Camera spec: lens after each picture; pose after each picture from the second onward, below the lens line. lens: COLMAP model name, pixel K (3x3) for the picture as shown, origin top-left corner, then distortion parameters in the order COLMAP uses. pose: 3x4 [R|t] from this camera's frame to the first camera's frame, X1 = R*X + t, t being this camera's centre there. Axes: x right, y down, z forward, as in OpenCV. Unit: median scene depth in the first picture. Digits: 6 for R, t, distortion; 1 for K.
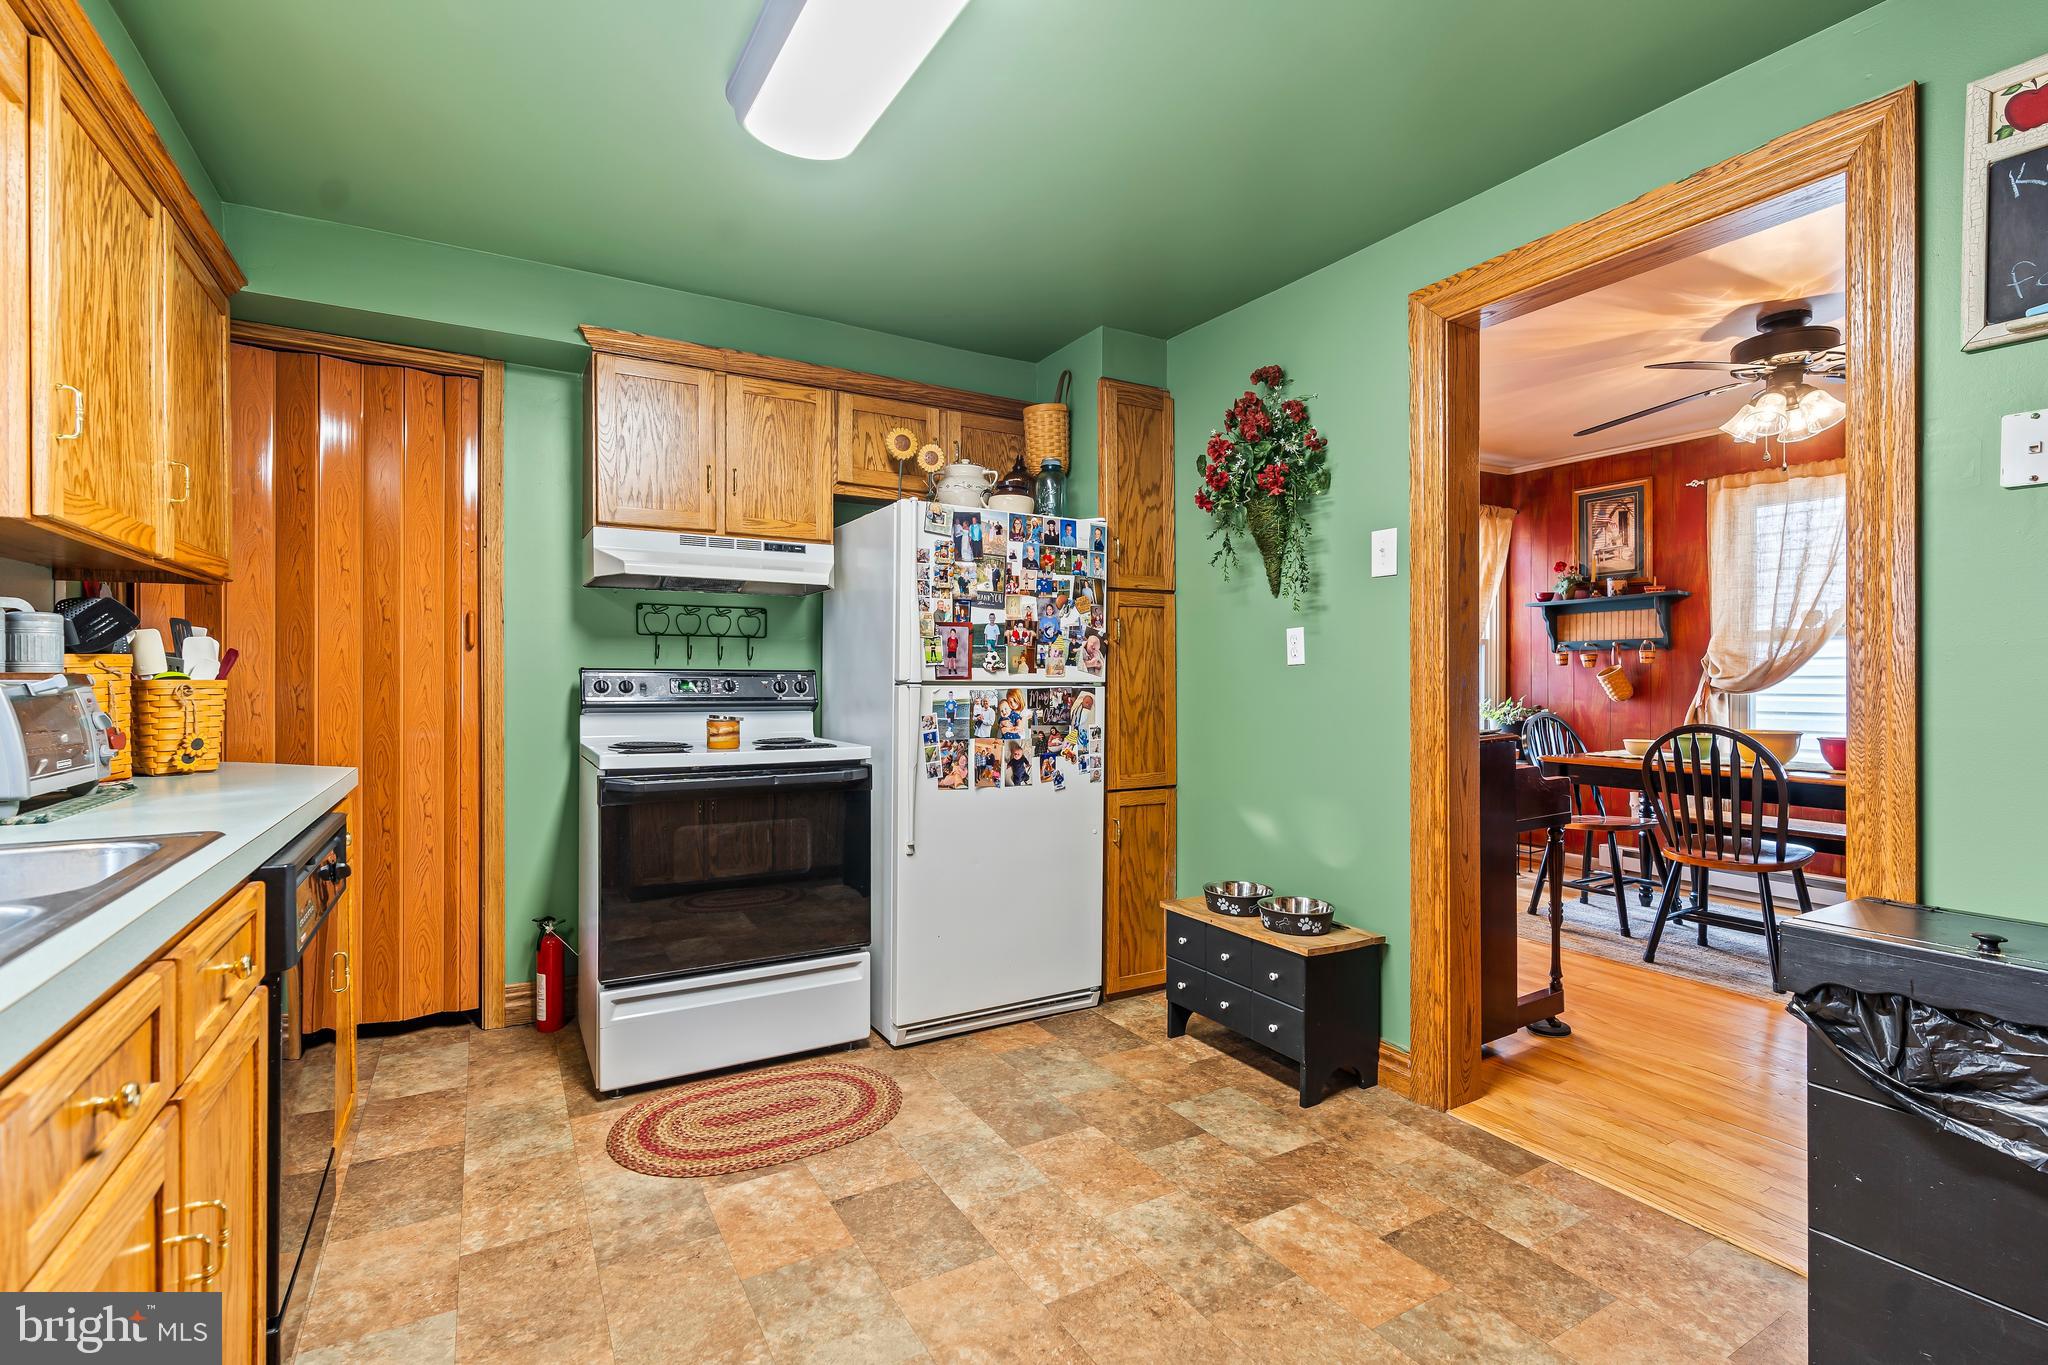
lens RADIAL K [[936.2, 0, 1028.2], [0, 936.2, 690.6], [0, 0, 1]] dist [-0.005518, 0.002706]
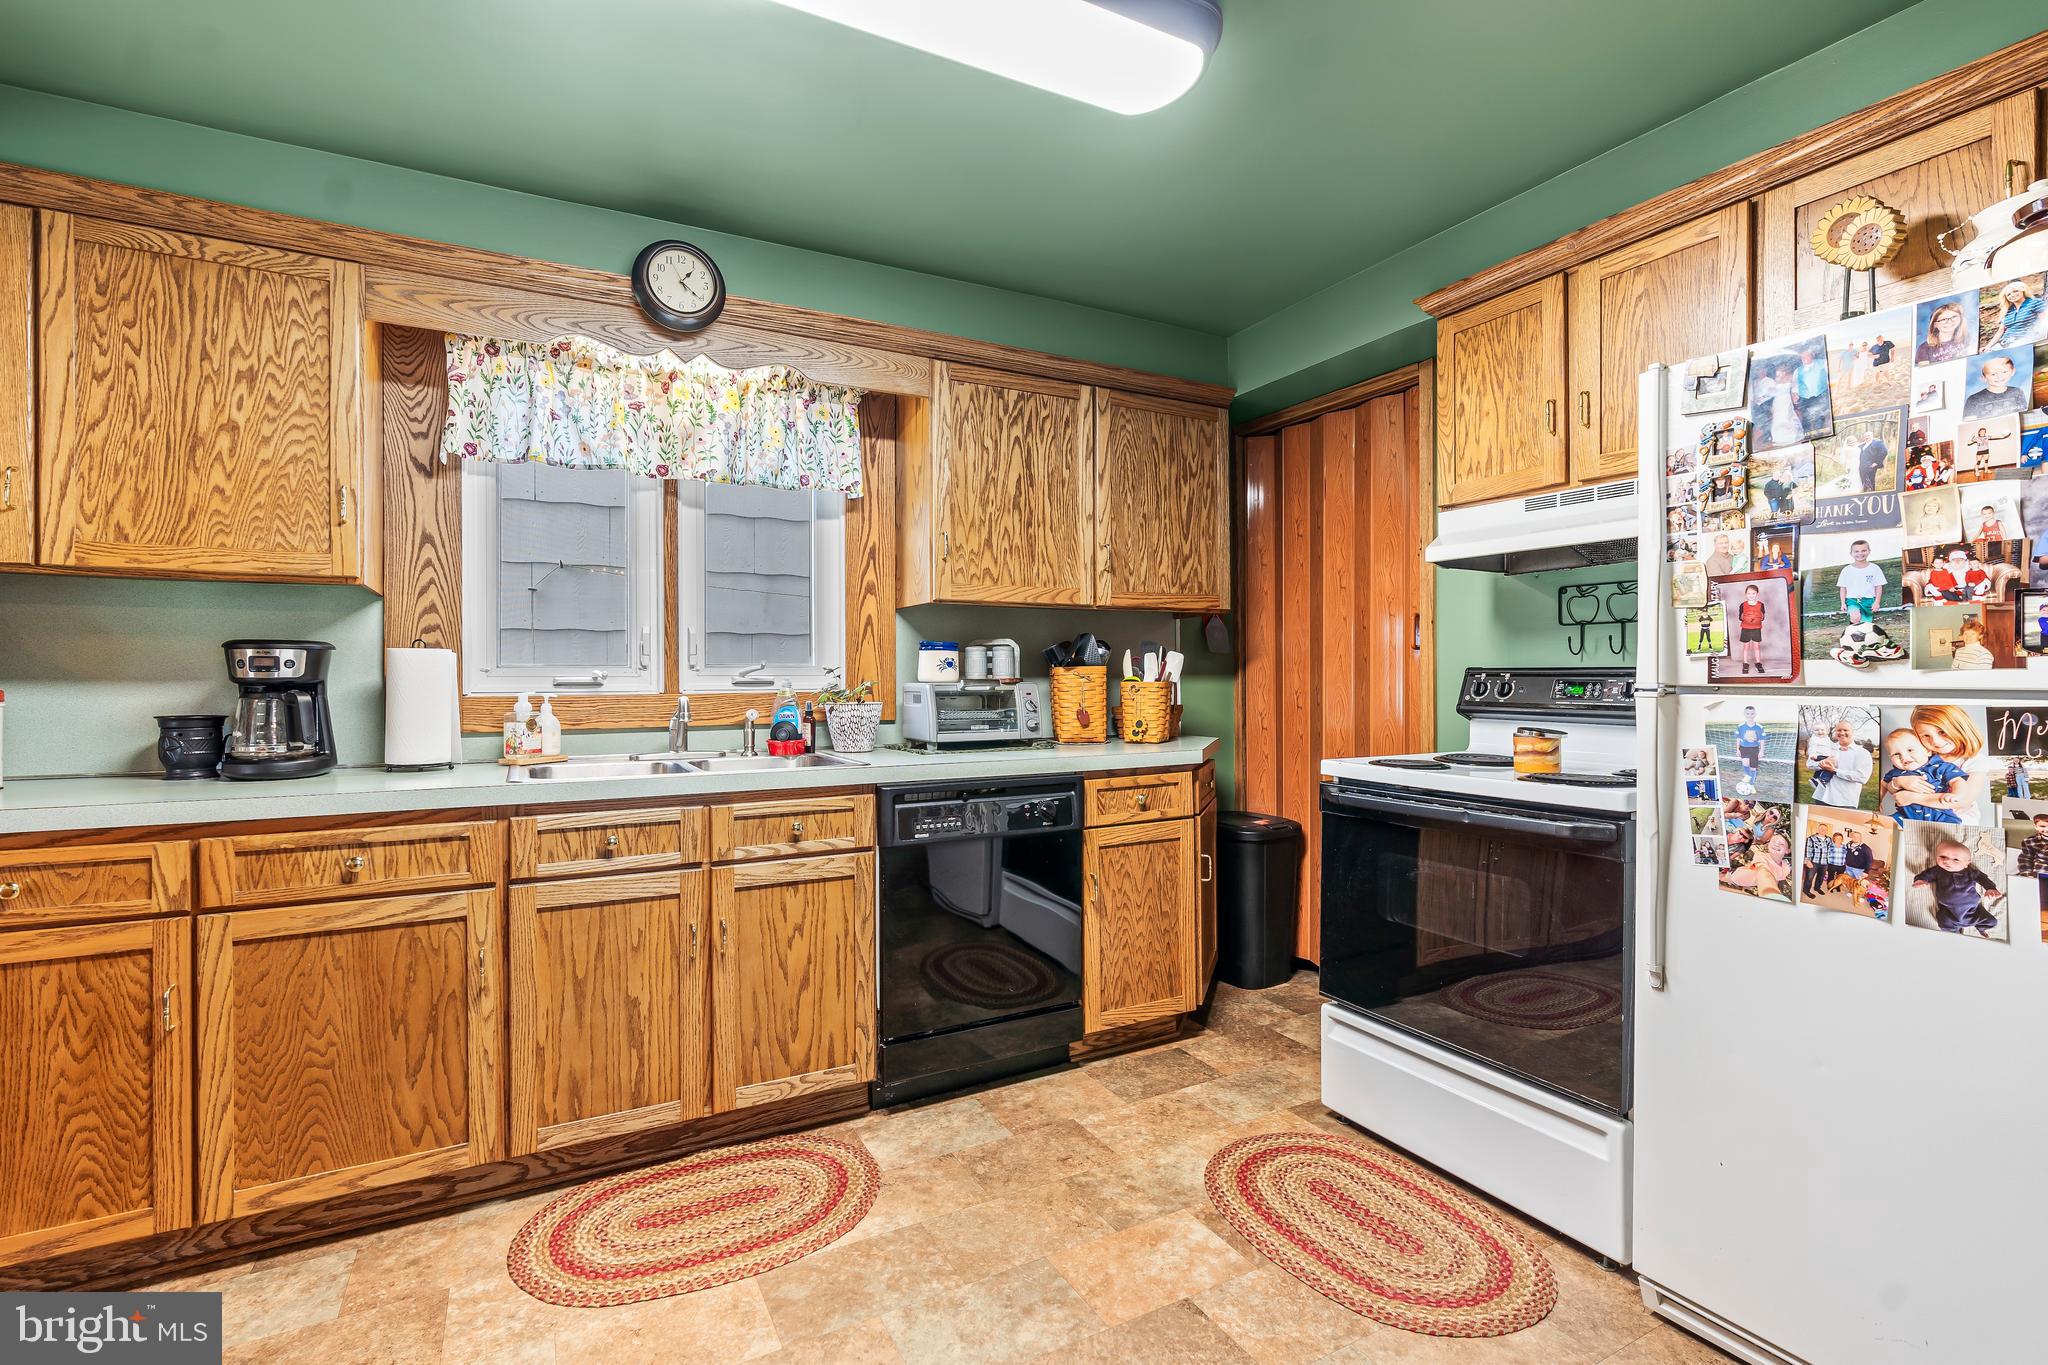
lens RADIAL K [[936.2, 0, 1030.1], [0, 936.2, 685.8], [0, 0, 1]] dist [-0.005518, 0.002706]
pose [[-0.041363, 0.008087, -0.999111, 0.444247], [-0.007480, 0.999937, 0.008403, -0.011839], [0.999116, 0.007821, -0.041300, 0.615544]]
